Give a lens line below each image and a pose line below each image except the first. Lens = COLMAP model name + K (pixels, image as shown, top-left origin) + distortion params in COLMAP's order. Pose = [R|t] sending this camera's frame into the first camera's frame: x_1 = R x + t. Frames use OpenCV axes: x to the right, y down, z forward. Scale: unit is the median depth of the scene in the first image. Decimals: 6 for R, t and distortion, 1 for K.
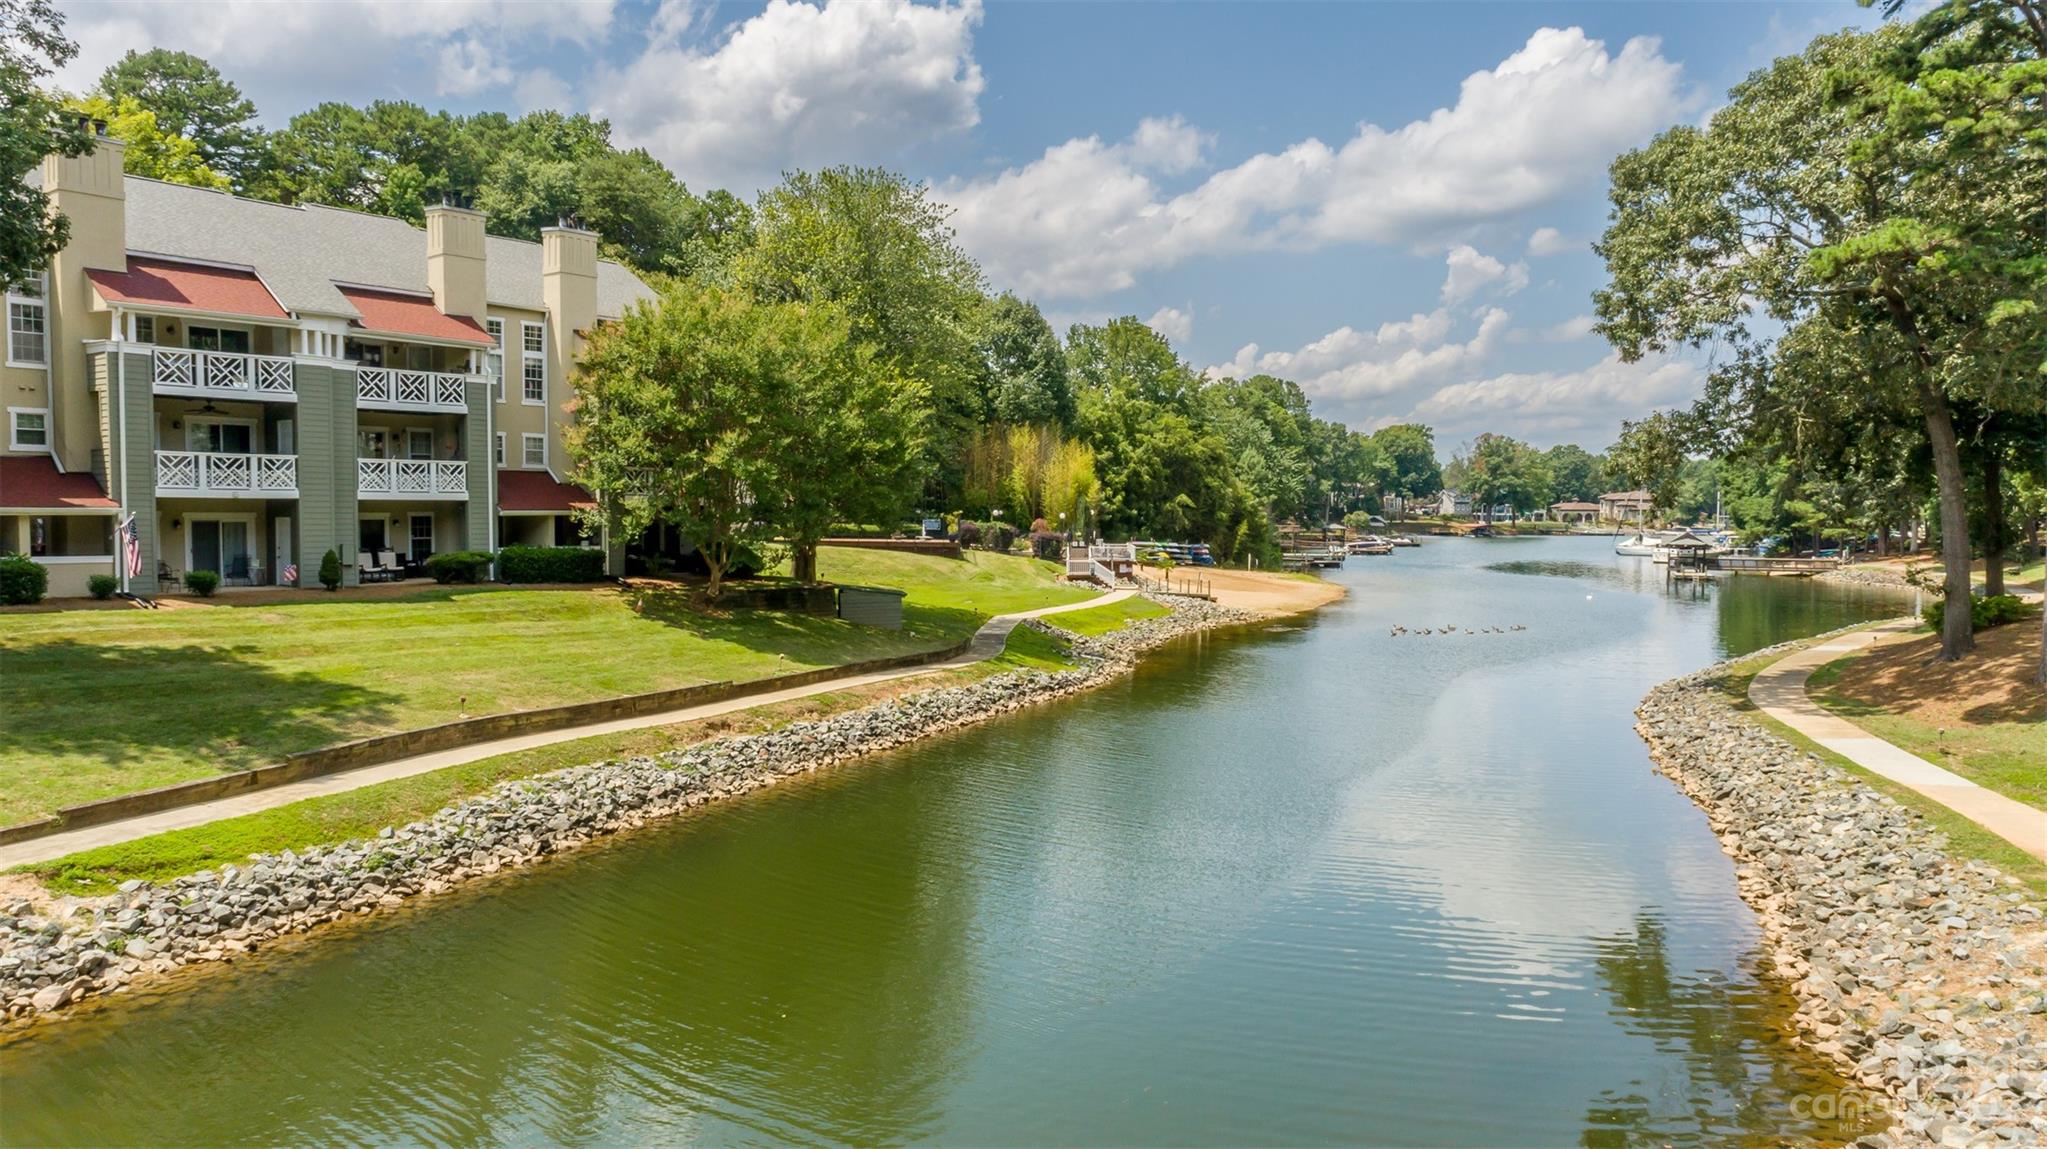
lens RADIAL K [[1381.5, 0, 1023.5], [0, 1381.5, 574.5], [0, 0, 1]] dist [0.035465, 0.001865]
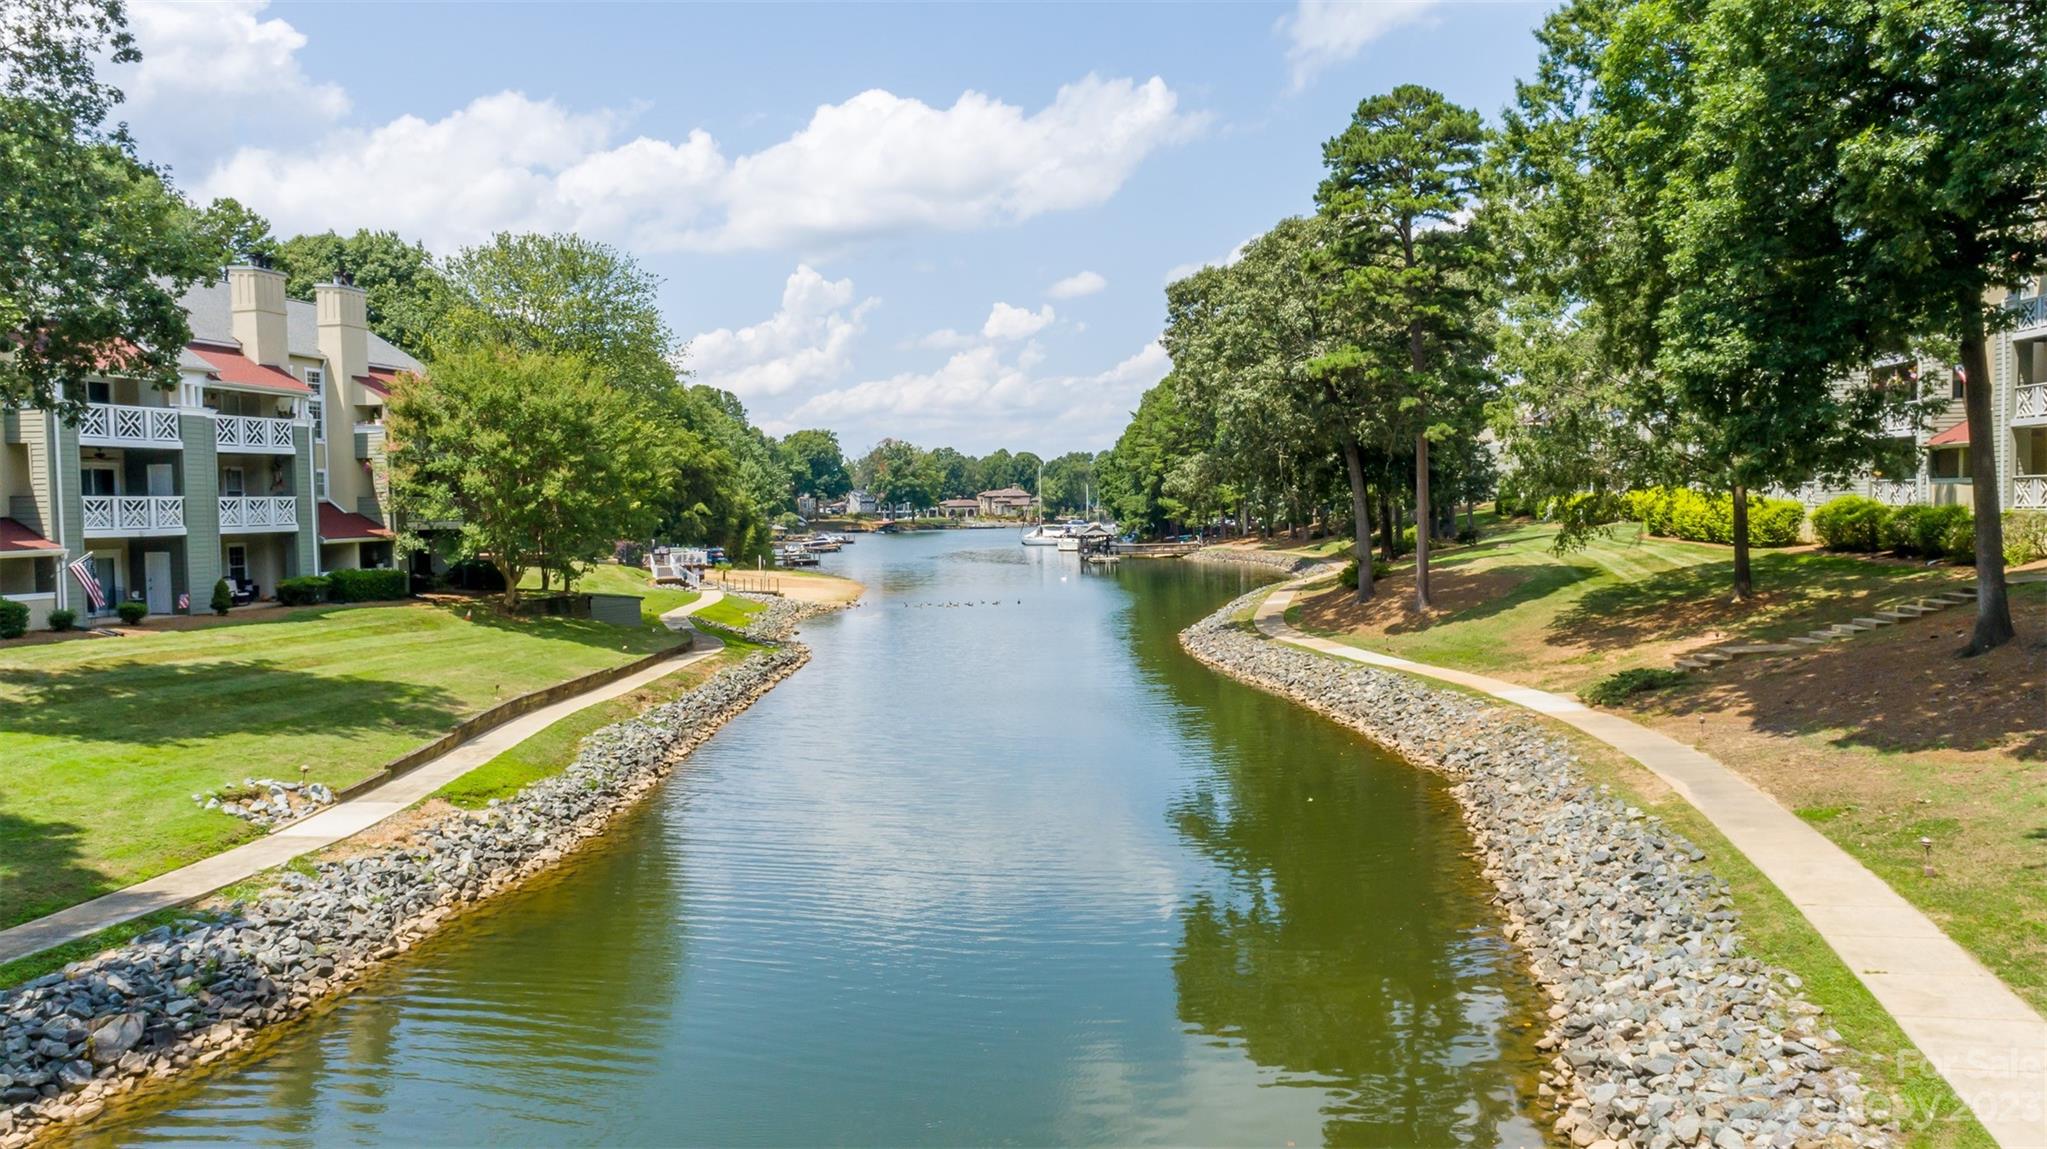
lens RADIAL K [[1381.5, 0, 1023.5], [0, 1381.5, 574.5], [0, 0, 1]] dist [0.035465, 0.001865]
pose [[0.902724, -0.043454, 0.428021, -0.346448], [0.043364, 0.999010, 0.009965, -0.004116], [-0.428030, 0.009565, 0.903714, -0.264265]]
